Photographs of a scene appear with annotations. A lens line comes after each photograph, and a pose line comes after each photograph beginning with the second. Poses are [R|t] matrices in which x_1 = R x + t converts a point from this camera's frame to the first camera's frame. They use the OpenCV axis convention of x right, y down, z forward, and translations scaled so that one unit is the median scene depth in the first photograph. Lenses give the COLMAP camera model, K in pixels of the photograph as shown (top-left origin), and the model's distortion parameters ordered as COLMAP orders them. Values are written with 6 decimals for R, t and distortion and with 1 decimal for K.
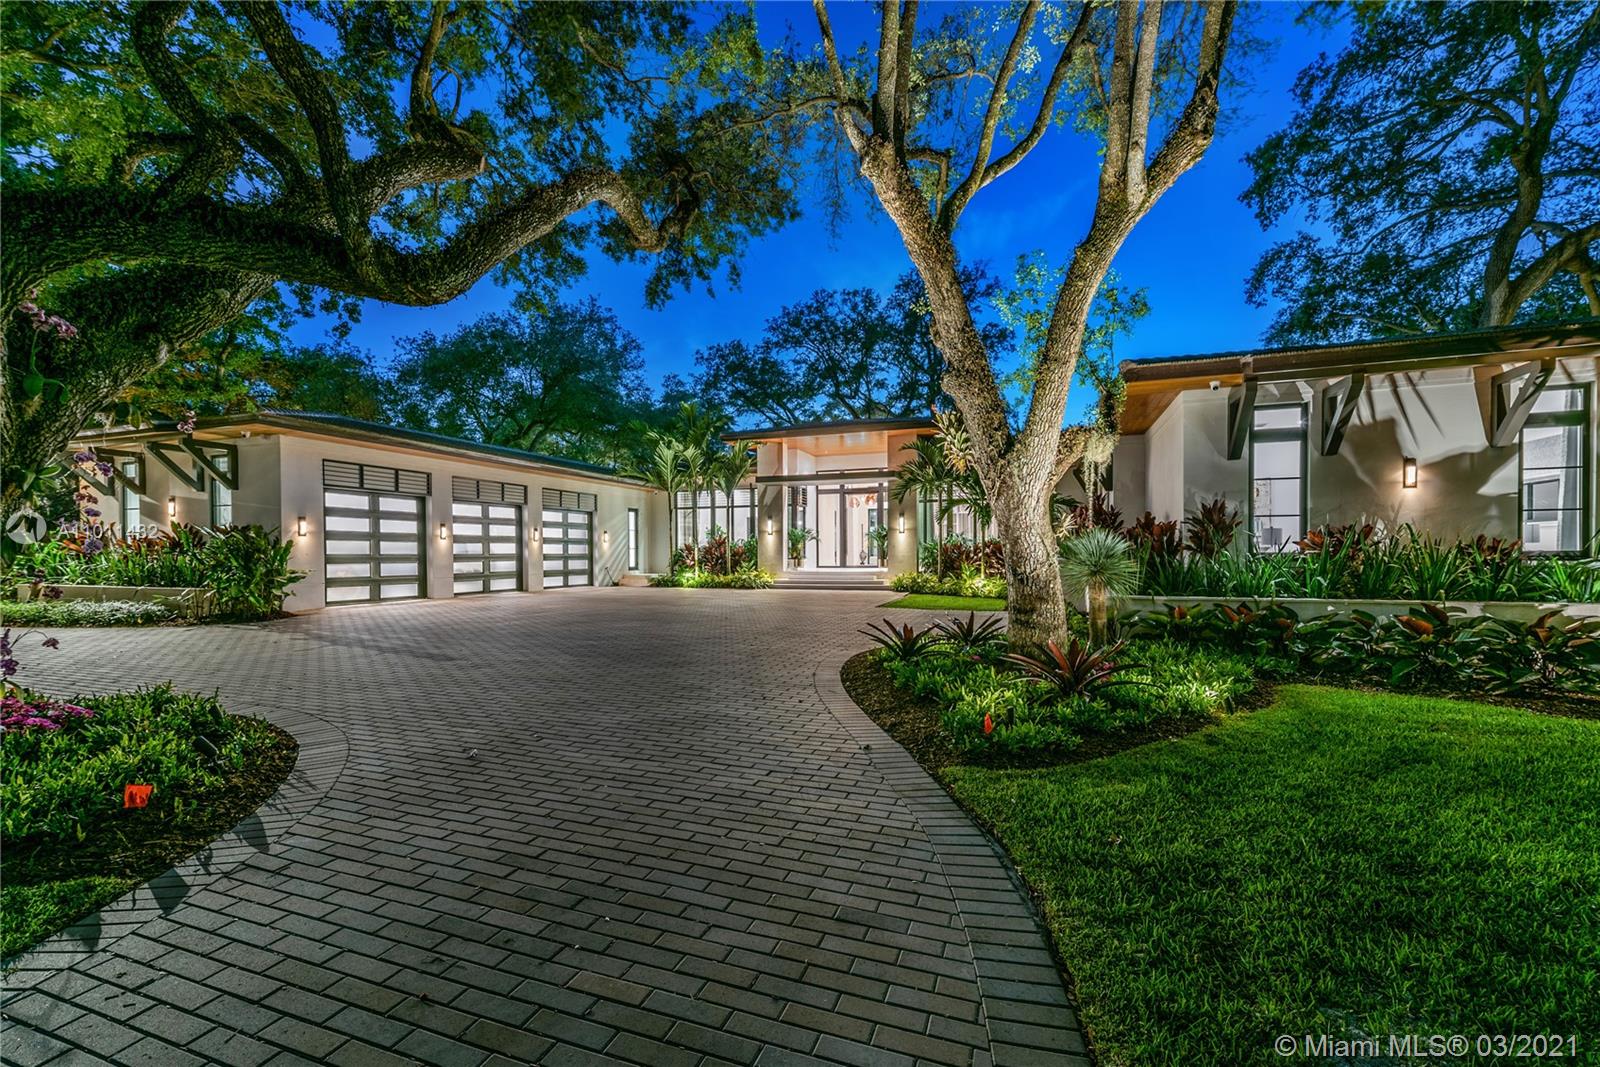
lens RADIAL K [[628.7, 0, 812.7], [0, 628.7, 528.5], [0, 0, 1]] dist [0.010073, -0.000180]
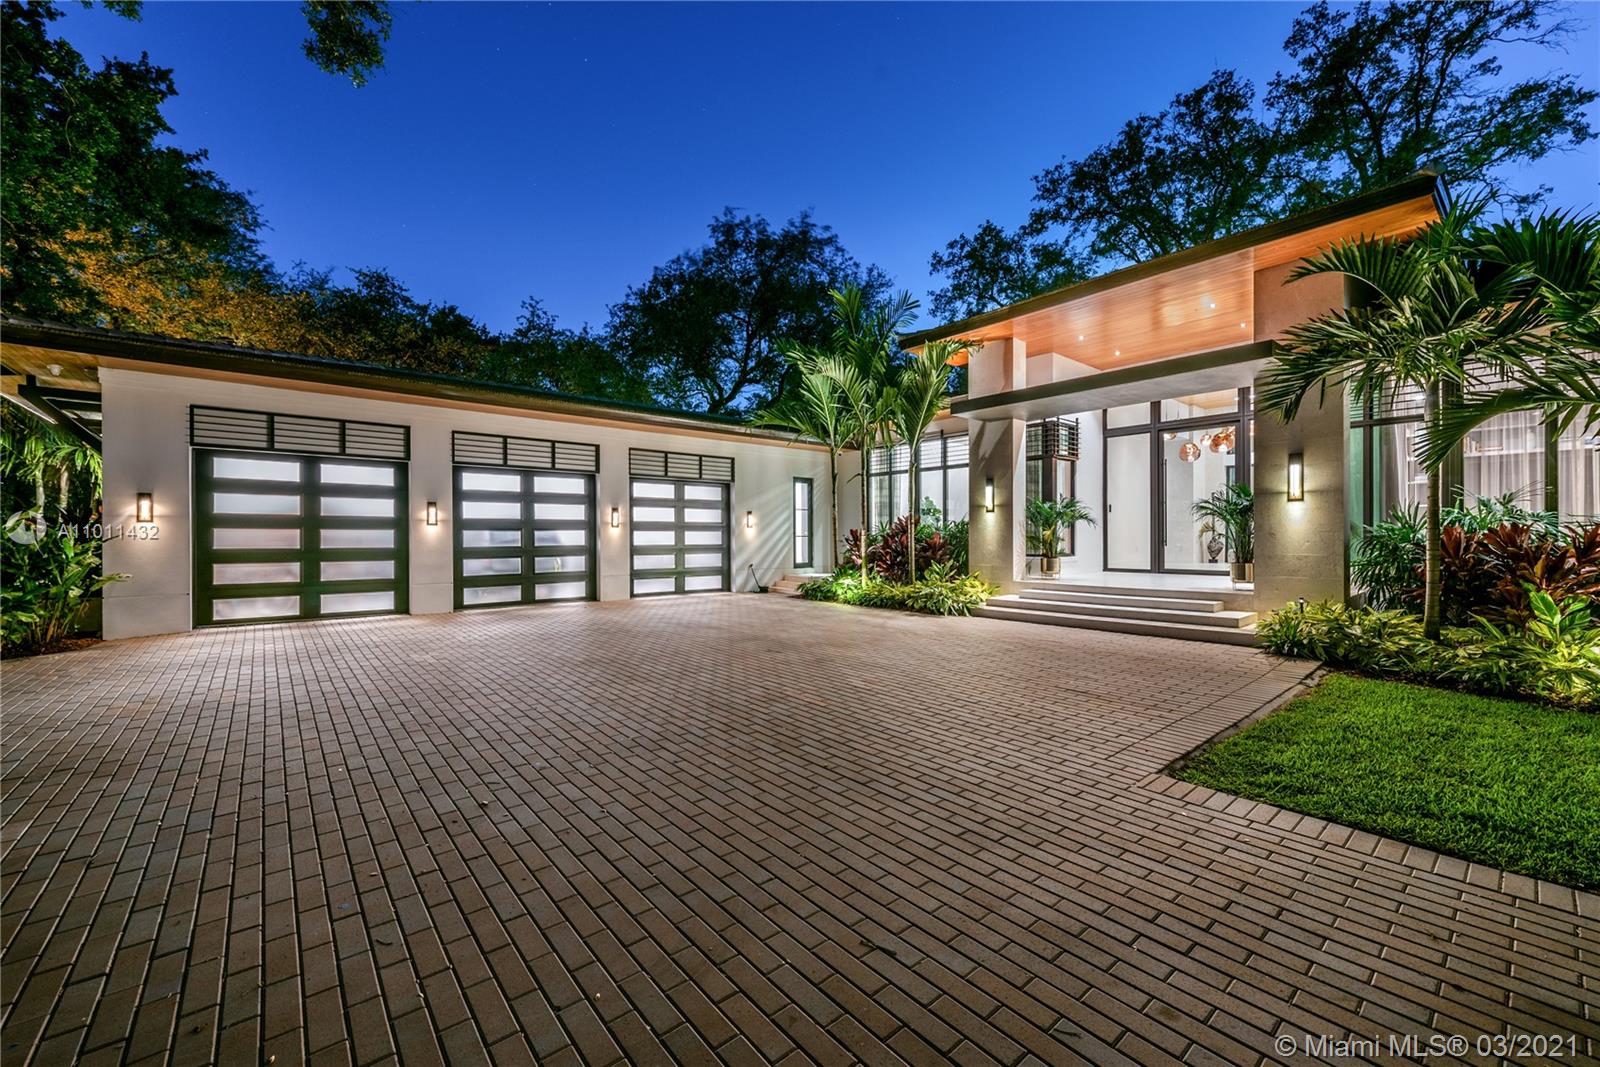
lens RADIAL K [[628.7, 0, 812.7], [0, 628.7, 528.5], [0, 0, 1]] dist [0.010073, -0.000180]
pose [[0.867784, -0.004150, -0.496925, 0.068496], [0.017542, 0.999598, 0.022286, 0.009112], [0.496632, -0.028056, 0.867508, 0.454676]]
